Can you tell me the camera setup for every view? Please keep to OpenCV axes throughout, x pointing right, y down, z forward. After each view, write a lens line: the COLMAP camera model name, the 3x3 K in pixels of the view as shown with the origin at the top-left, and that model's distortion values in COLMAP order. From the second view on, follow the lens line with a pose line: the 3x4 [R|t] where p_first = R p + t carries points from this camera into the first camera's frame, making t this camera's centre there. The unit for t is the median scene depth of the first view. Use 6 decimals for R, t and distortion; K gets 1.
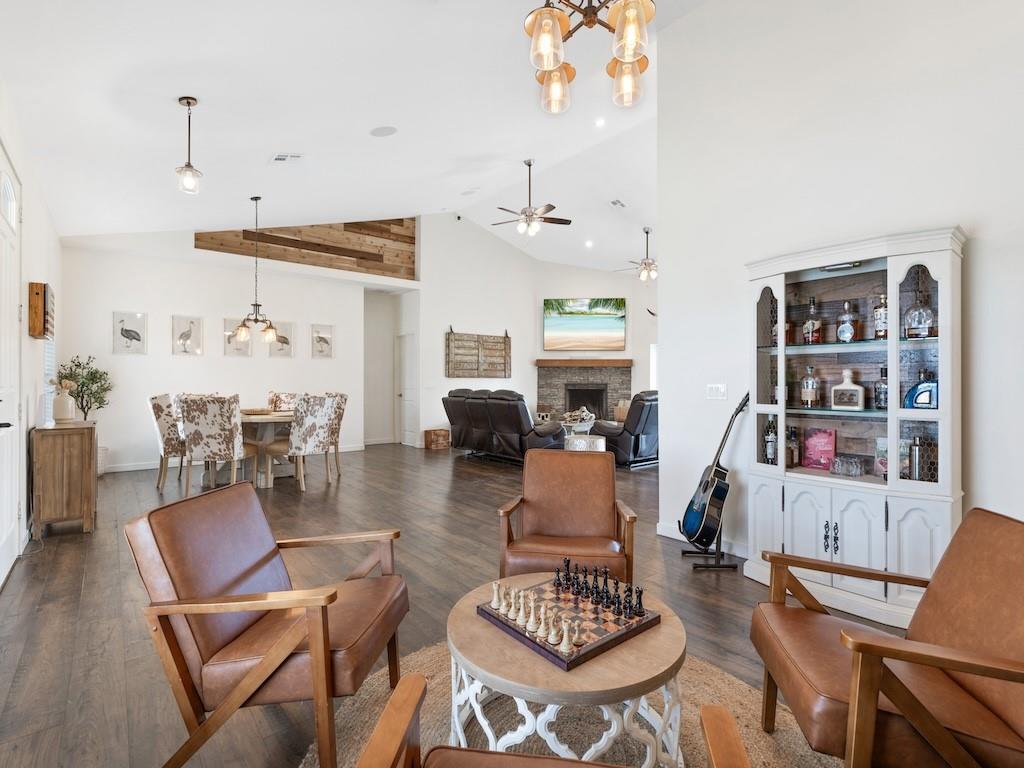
lens RADIAL K [[479.7, 0, 508.1], [0, 479.7, 380.2], [0, 0, 1]] dist [-0.011519, 0.000118]
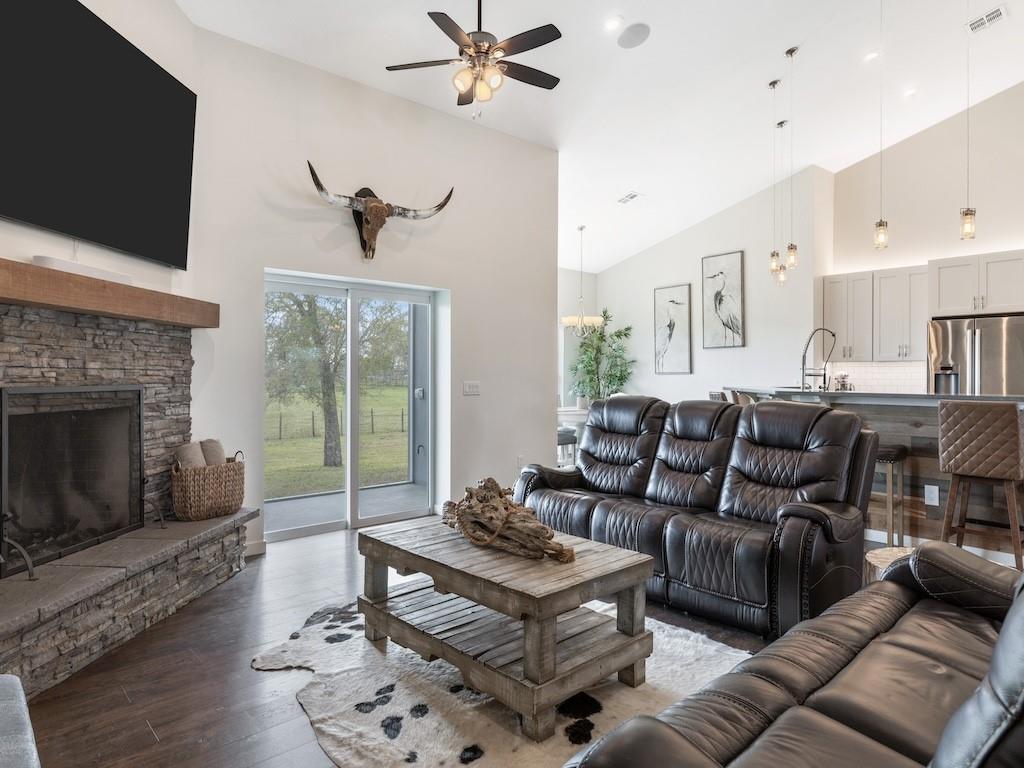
lens RADIAL K [[621.9, 0, 497.7], [0, 621.9, 369.9], [0, 0, 1]] dist [-0.001407, 0.000241]
pose [[-0.034494, 0.002478, 0.999402, -0.166692], [-0.010484, 0.999941, -0.002841, -0.002707], [-0.999350, -0.010575, -0.034466, 0.960446]]
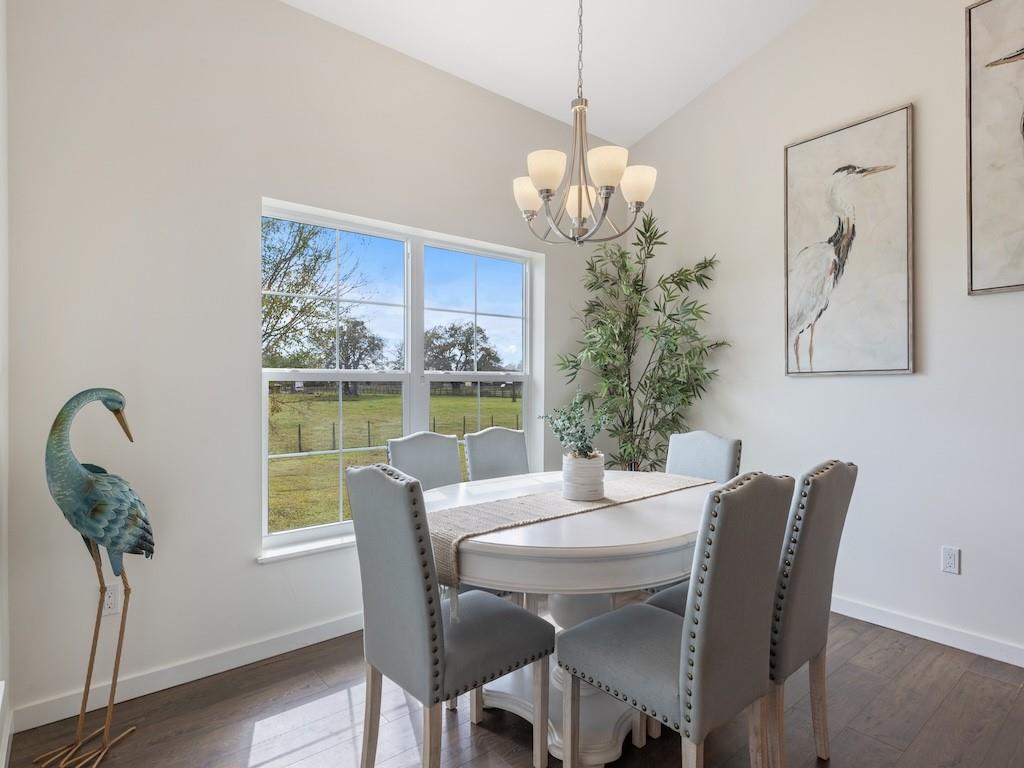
lens RADIAL K [[540.6, 0, 512.0], [0, 540.6, 384.0], [0, 0, 1]] dist [0.004711, 0.000597]
pose [[-0.007061, -0.002849, 0.999971, 0.537472], [-0.013740, 0.999902, 0.002752, 0.004969], [-0.999881, -0.013720, -0.007100, 0.832448]]
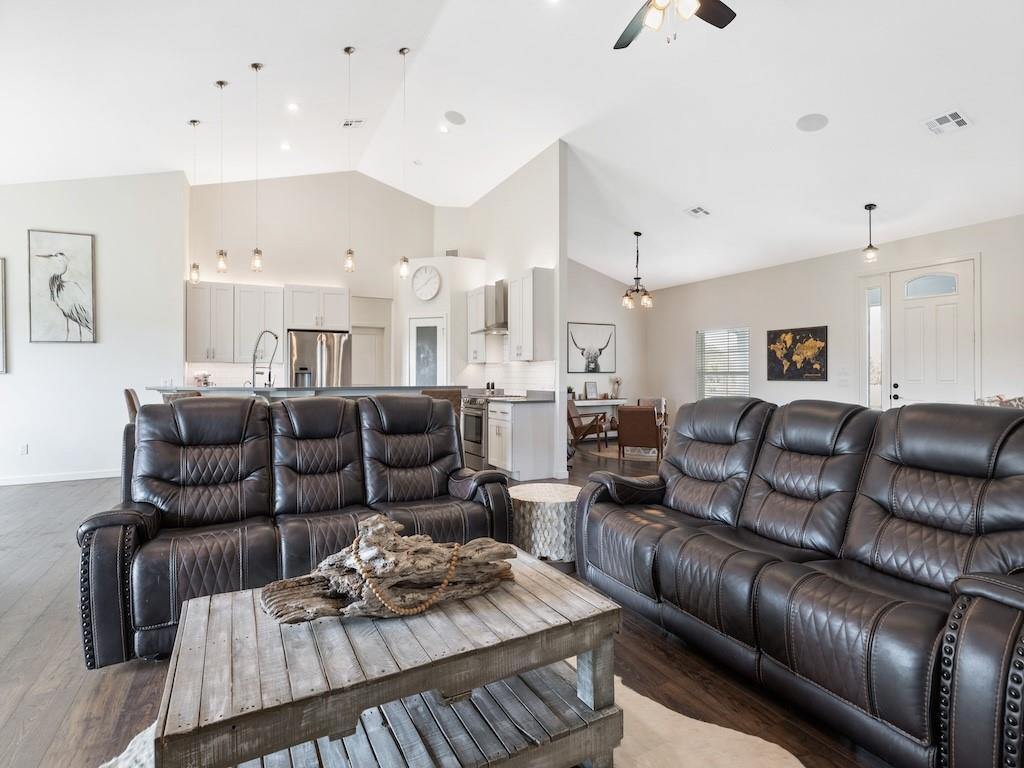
lens RADIAL K [[515.5, 0, 510.4], [0, 515.5, 372.4], [0, 0, 1]] dist [-0.005684, -0.000042]
pose [[-0.979942, 0.000689, 0.199280, 0.073968], [-0.002368, 0.999883, -0.015103, 0.004518], [-0.199267, -0.015272, -0.979826, 1.122208]]
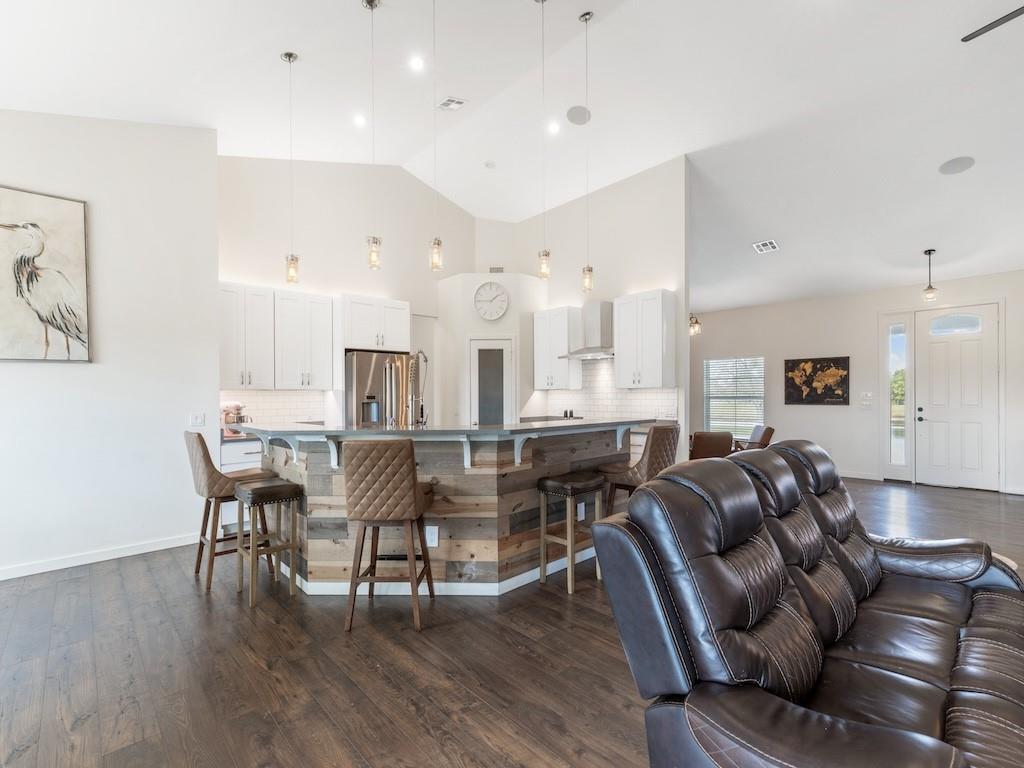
lens RADIAL K [[465.9, 0, 516.9], [0, 465.9, 394.7], [0, 0, 1]] dist [0.002354, 0.000116]
pose [[-0.996700, 0.004623, -0.081036, 0.408471], [0.005436, 0.999937, -0.009807, -0.009073], [0.080986, -0.010215, -0.996663, 1.011116]]
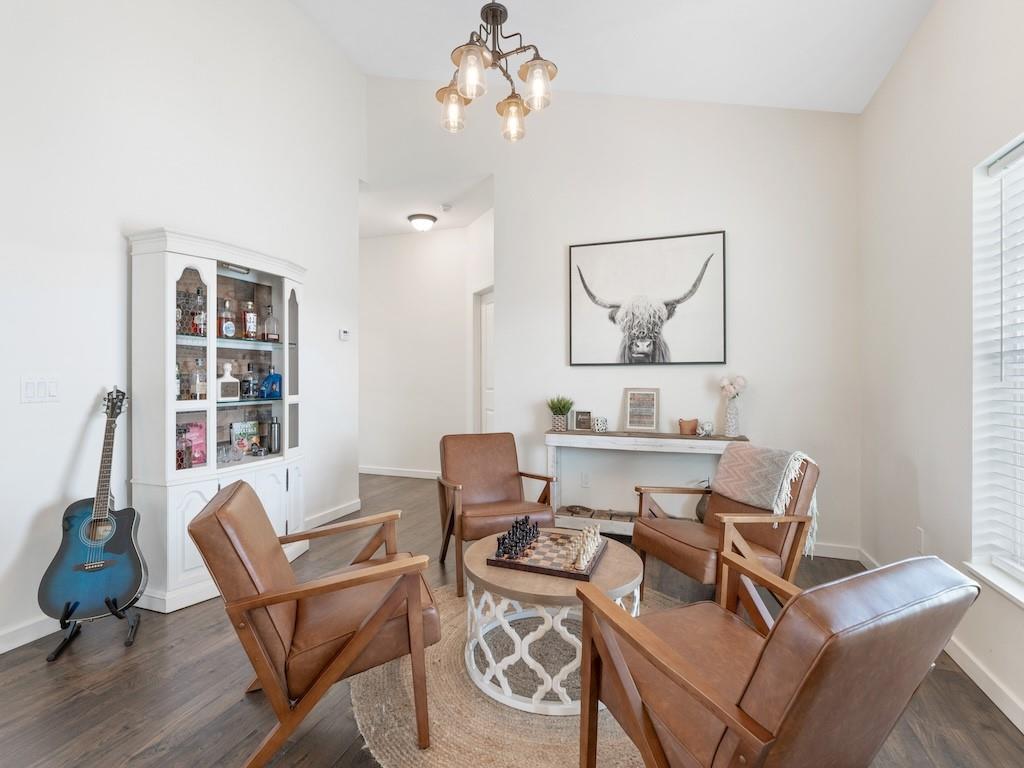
lens RADIAL K [[479.7, 0, 508.1], [0, 479.7, 380.2], [0, 0, 1]] dist [-0.011519, 0.000118]
pose [[-0.511257, -0.005634, 0.859410, -0.163801], [-0.011360, 0.999935, -0.000202, 0.002511], [-0.859353, -0.009866, -0.511288, 0.304461]]
